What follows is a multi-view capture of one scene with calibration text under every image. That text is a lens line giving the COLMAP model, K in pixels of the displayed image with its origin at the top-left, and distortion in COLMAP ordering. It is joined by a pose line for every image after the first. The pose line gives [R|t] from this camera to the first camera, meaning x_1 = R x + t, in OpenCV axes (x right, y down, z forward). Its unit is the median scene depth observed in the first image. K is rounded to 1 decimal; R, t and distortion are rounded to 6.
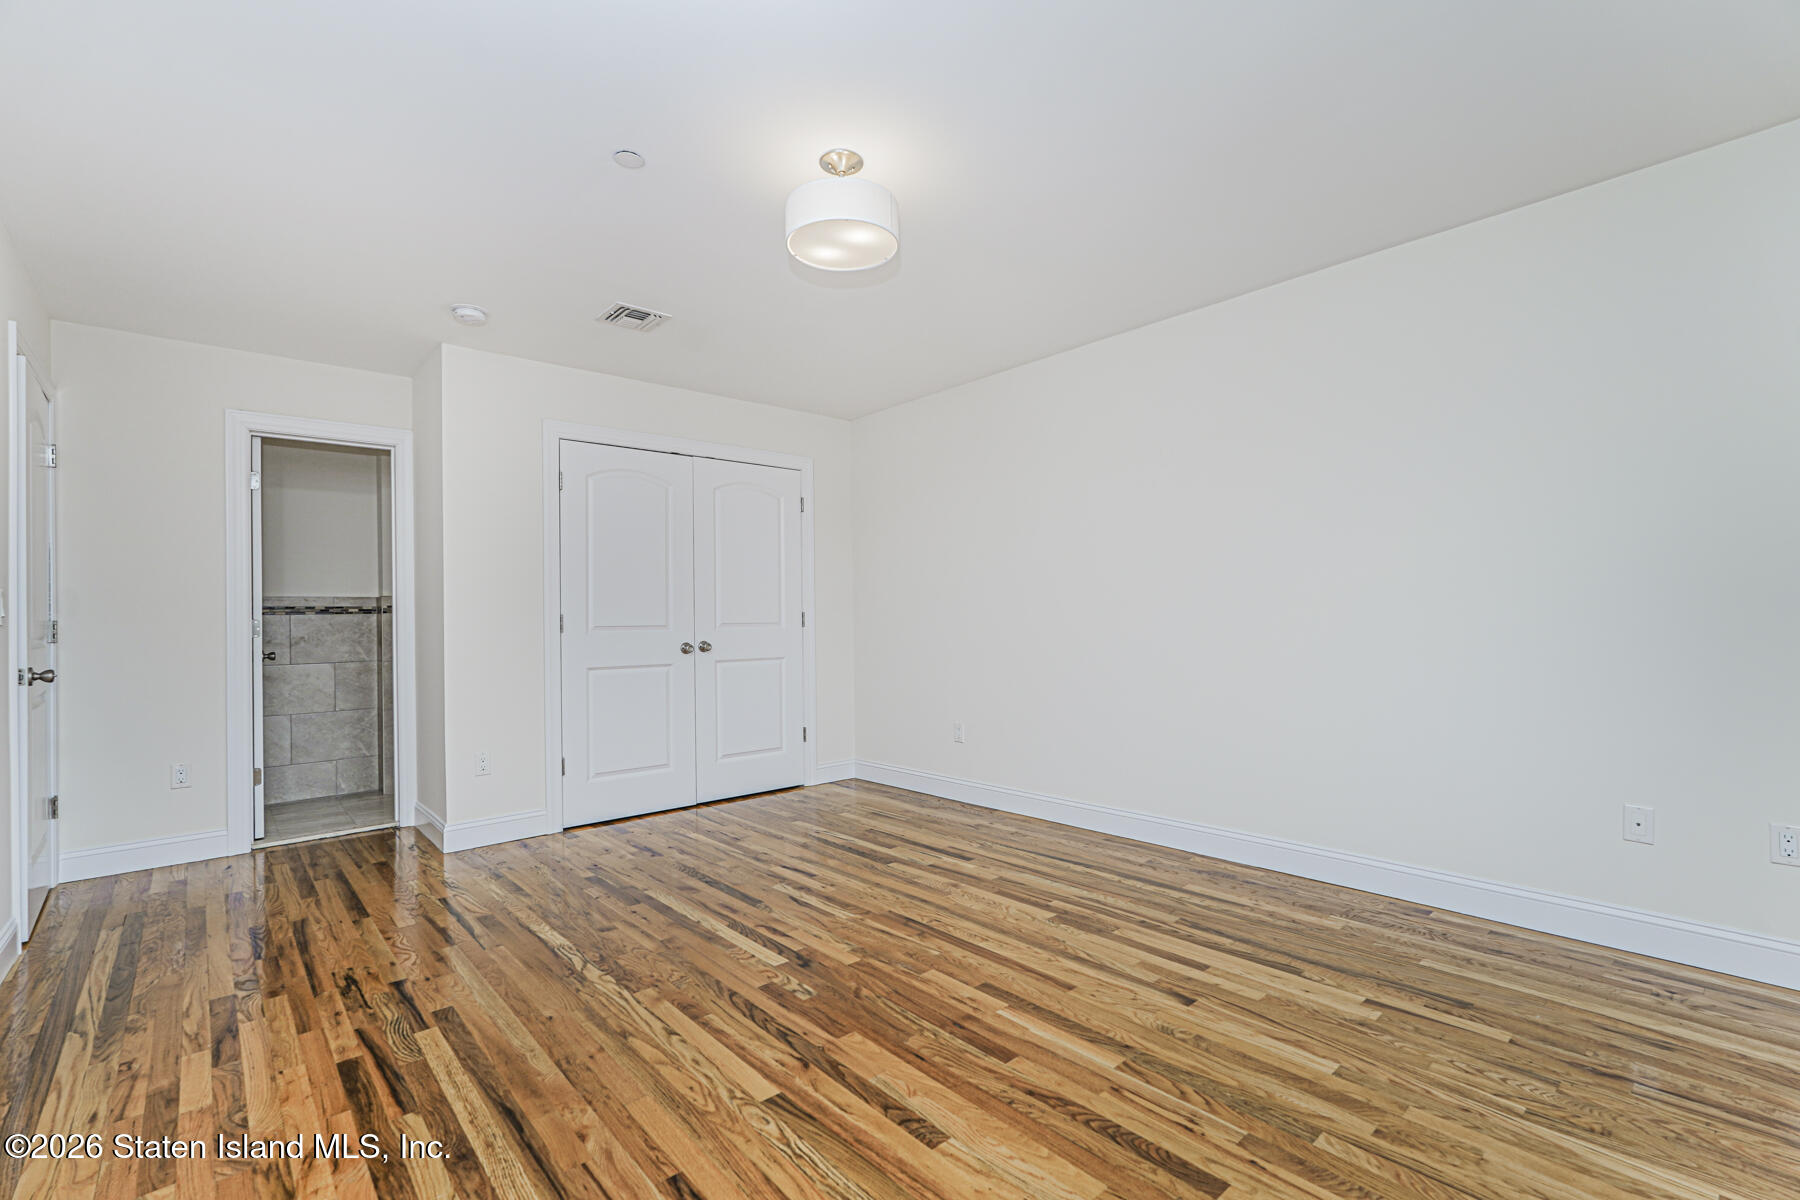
lens RADIAL K [[795.4, 0, 902.1], [0, 795.4, 610.3], [0, 0, 1]] dist [-0.010056, 0.007283]
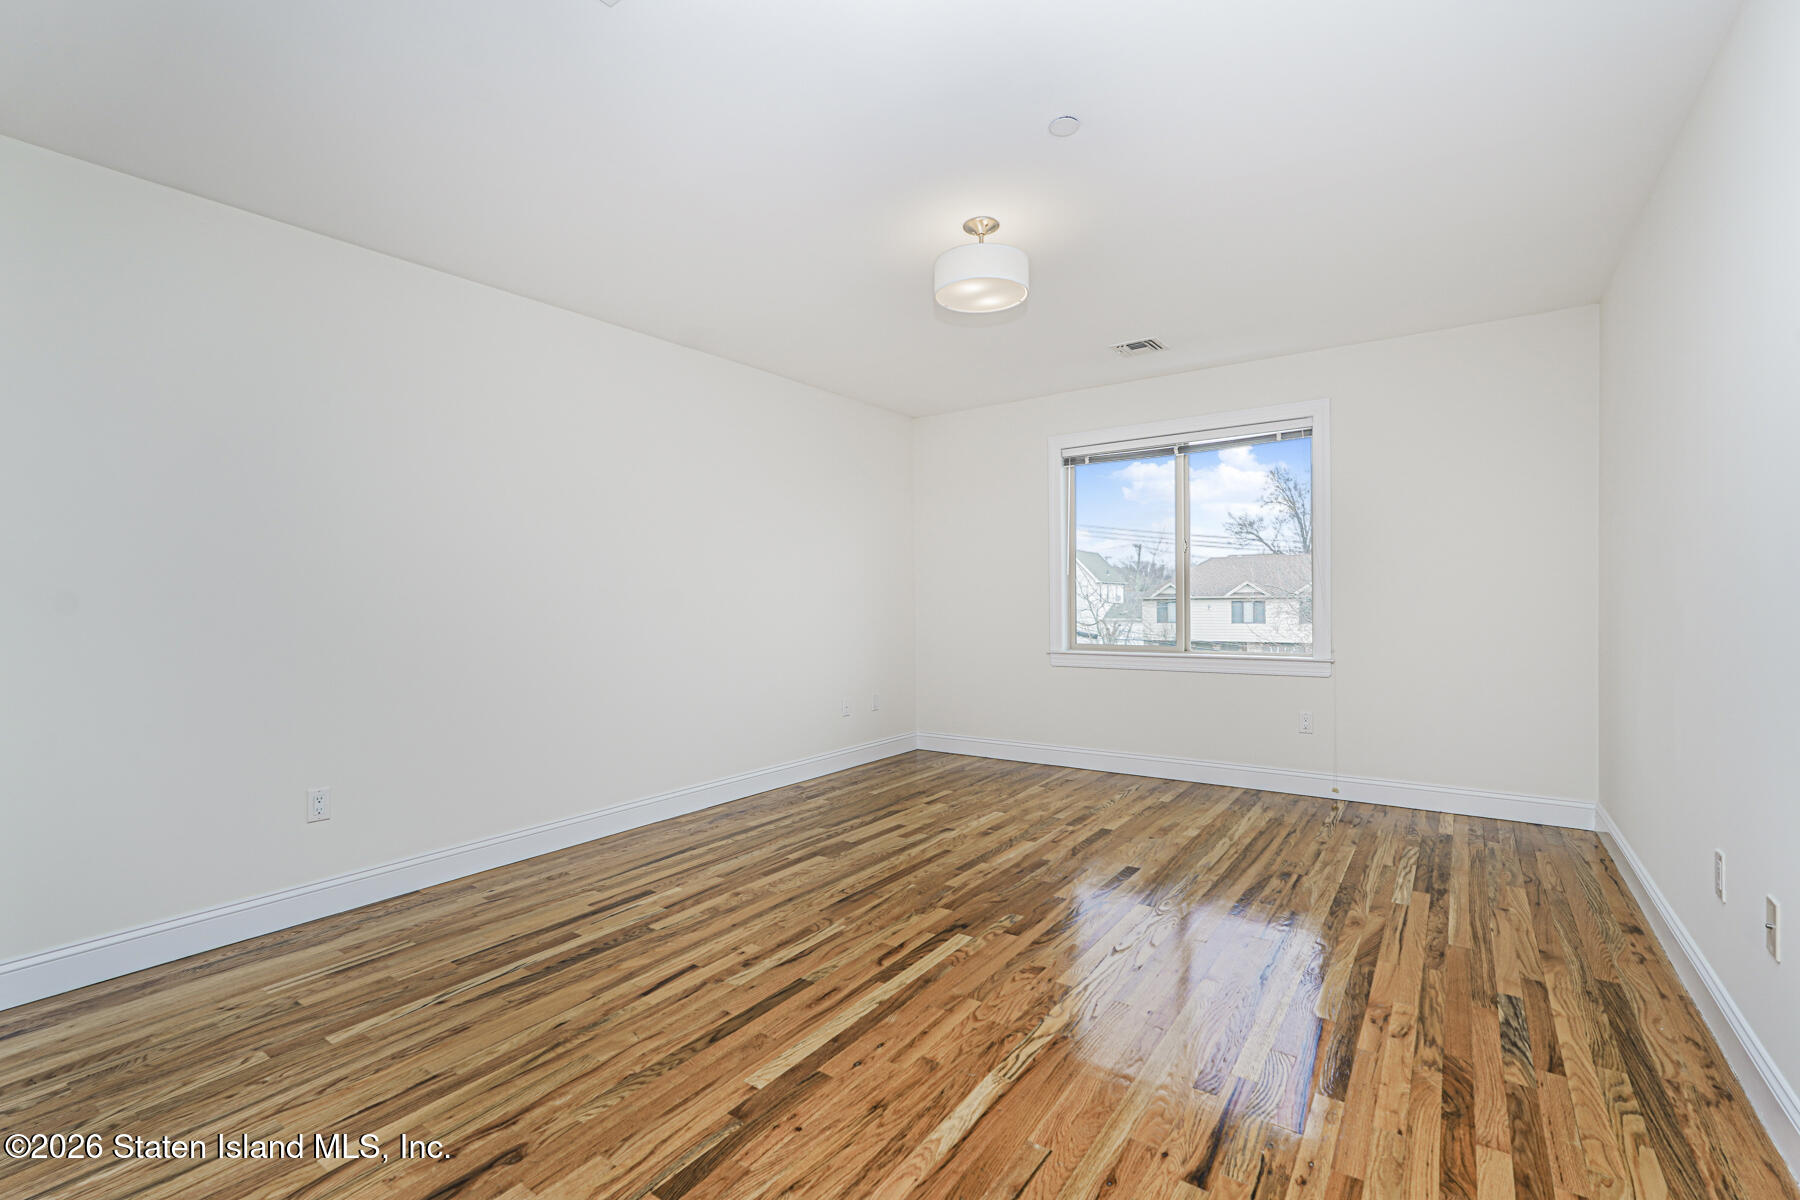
lens RADIAL K [[795.4, 0, 902.1], [0, 795.4, 610.3], [0, 0, 1]] dist [-0.010056, 0.007283]
pose [[-0.229294, 0.009471, 0.973311, -0.980978], [0.005240, 0.999950, -0.008495, 0.023275], [-0.973343, 0.003152, -0.229332, 1.125743]]
